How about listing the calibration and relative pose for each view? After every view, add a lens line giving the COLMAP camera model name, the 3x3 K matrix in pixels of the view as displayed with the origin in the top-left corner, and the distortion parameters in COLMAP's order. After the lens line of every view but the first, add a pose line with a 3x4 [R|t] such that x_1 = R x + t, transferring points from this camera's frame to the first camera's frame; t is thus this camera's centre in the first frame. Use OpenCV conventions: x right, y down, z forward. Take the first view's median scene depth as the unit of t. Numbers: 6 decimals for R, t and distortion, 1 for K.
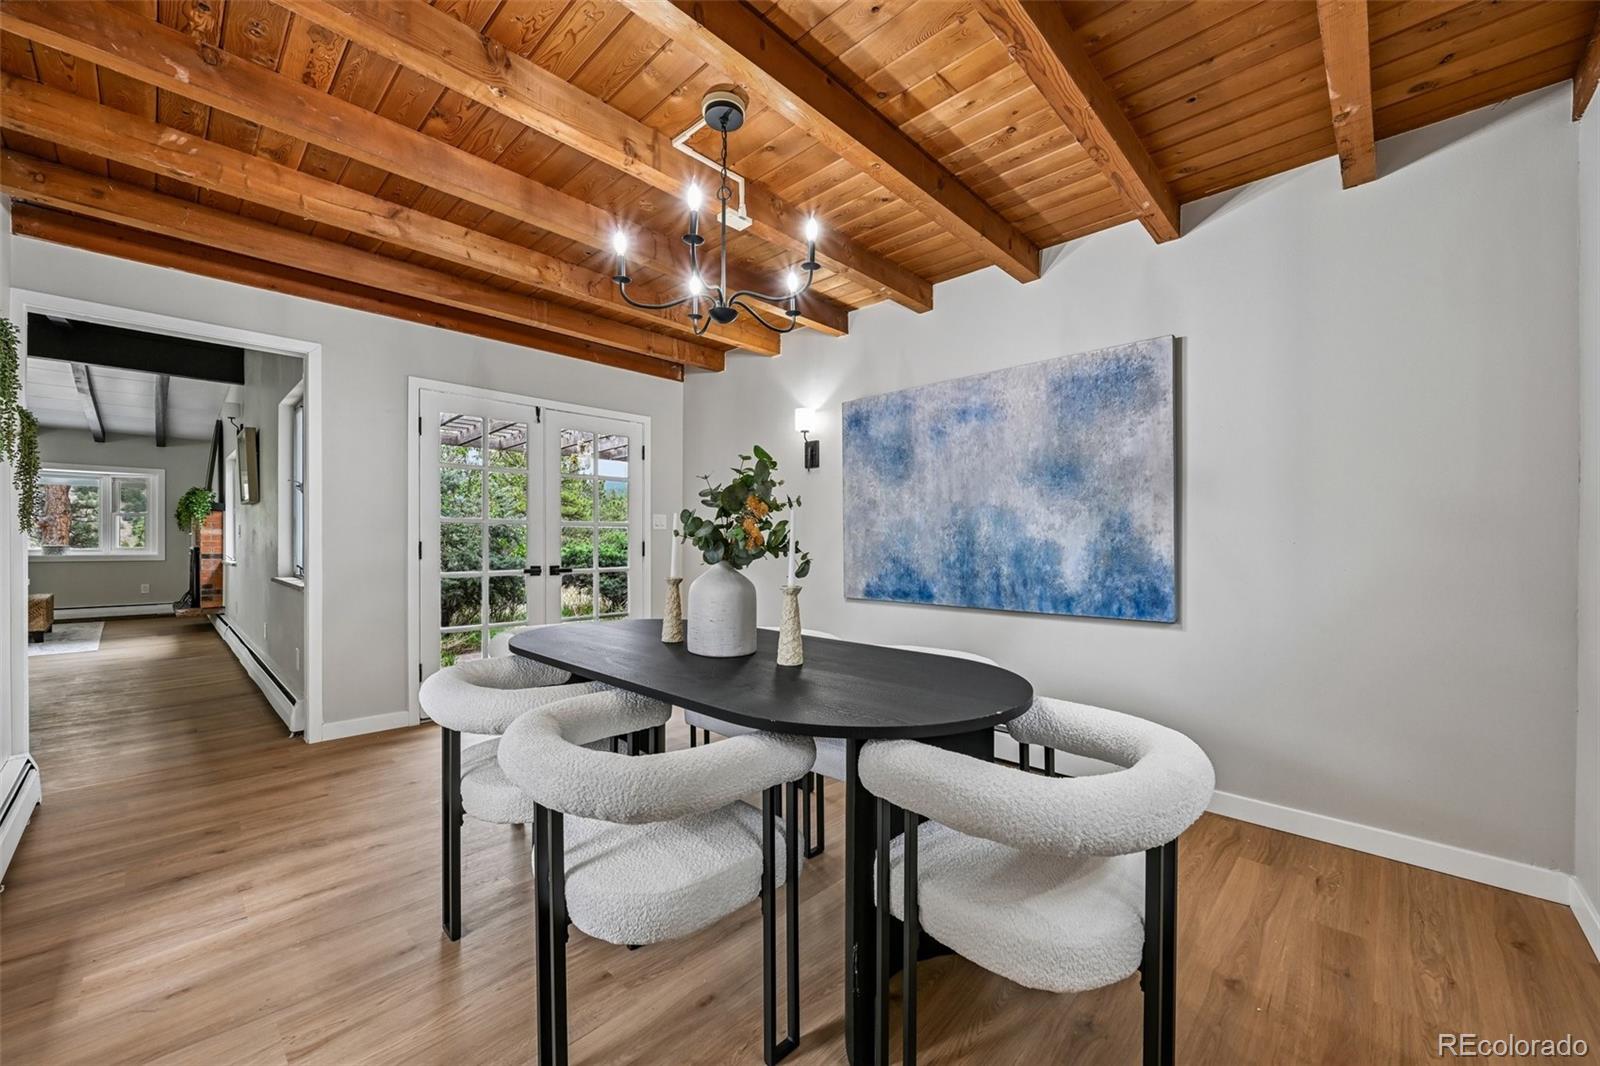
lens RADIAL K [[624.7, 0, 803.6], [0, 624.7, 541.5], [0, 0, 1]] dist [-0.001663, -0.000126]
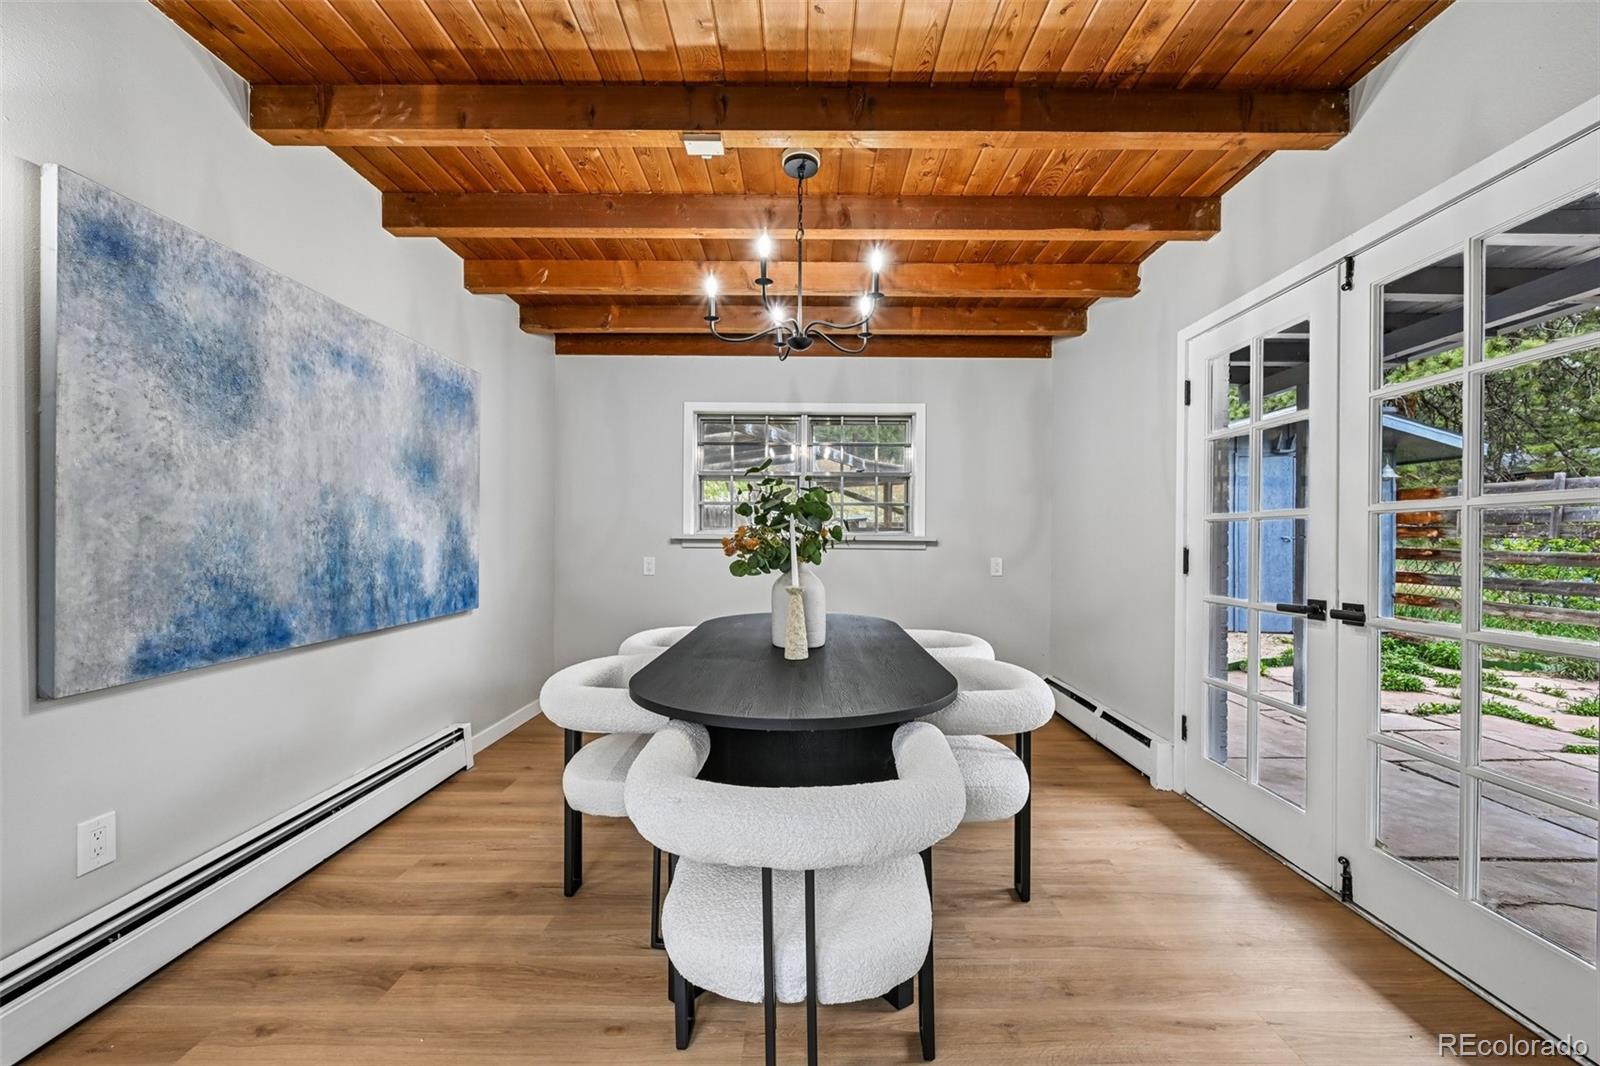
lens RADIAL K [[624.7, 0, 803.6], [0, 624.7, 541.5], [0, 0, 1]] dist [-0.001663, -0.000126]
pose [[-0.686020, -0.002897, 0.727577, -0.589540], [-0.001361, 0.999995, 0.002698, -0.004426], [-0.727581, 0.000861, -0.686021, 1.097374]]
